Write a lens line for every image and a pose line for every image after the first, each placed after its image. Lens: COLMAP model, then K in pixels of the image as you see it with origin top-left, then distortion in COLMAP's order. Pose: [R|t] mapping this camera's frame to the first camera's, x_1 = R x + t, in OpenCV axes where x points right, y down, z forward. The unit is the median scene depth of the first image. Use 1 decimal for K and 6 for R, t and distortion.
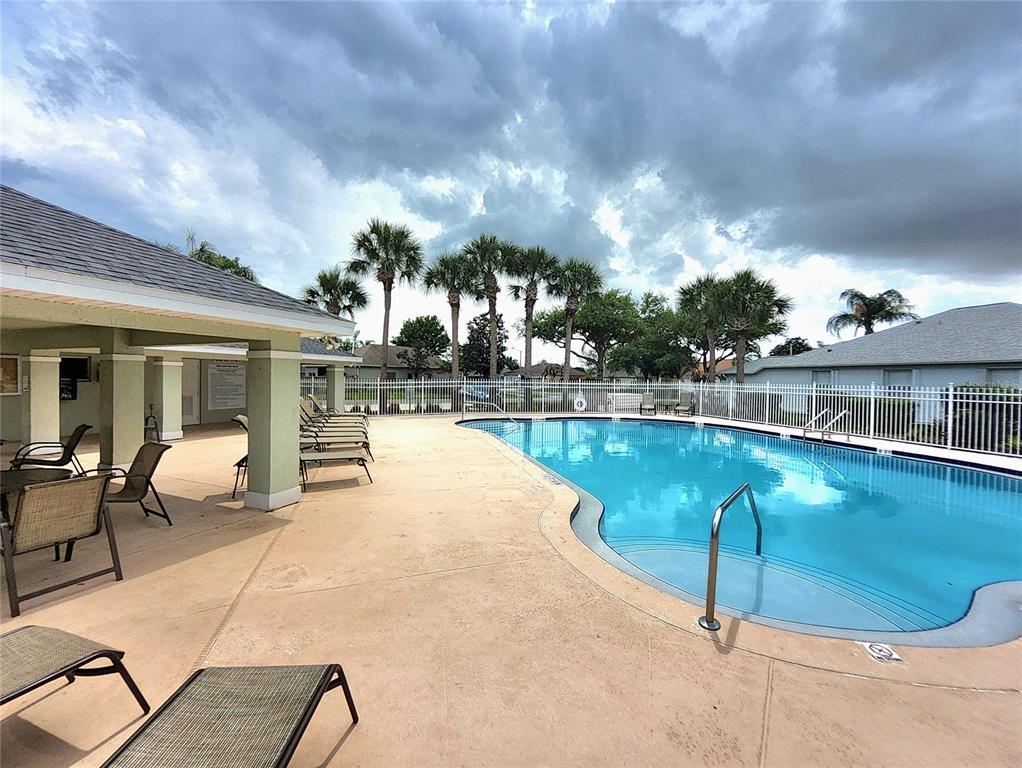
lens RADIAL K [[411.4, 0, 511.0], [0, 411.4, 384.0], [0, 0, 1]] dist [0.000599, 0.000050]
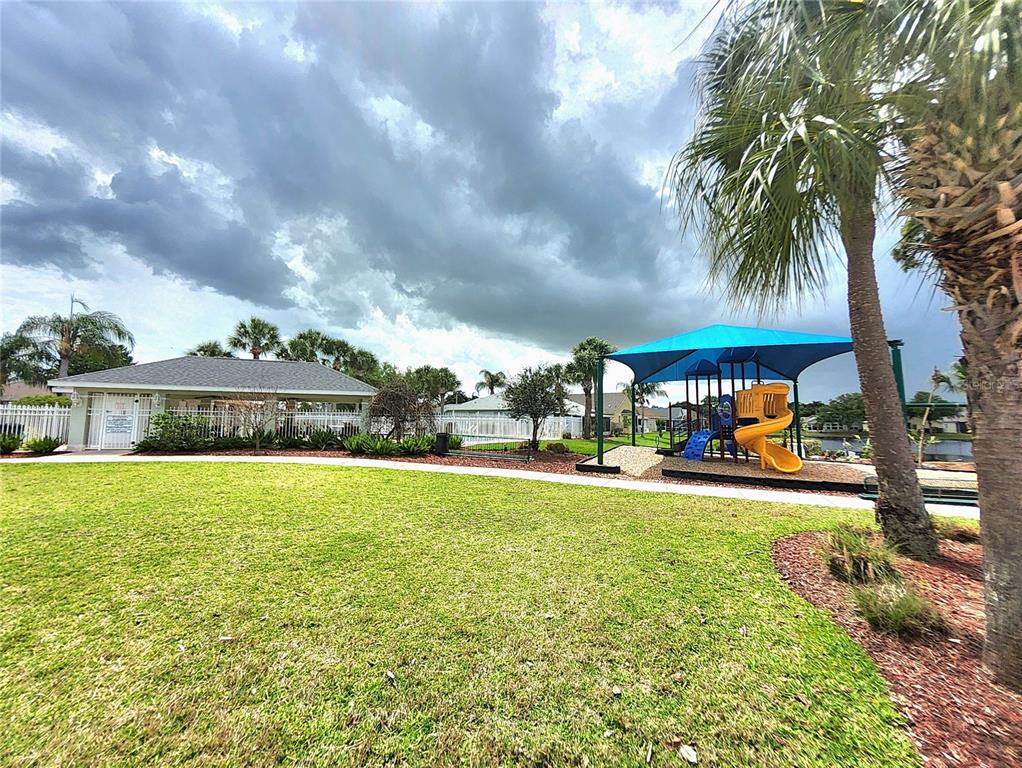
lens RADIAL K [[411.4, 0, 511.0], [0, 411.4, 384.0], [0, 0, 1]] dist [0.000599, 0.000050]
pose [[0.733998, 0.061742, 0.676339, -0.324776], [0.004690, 0.995375, -0.095955, 0.012294], [-0.679135, 0.073603, 0.730313, -0.413867]]
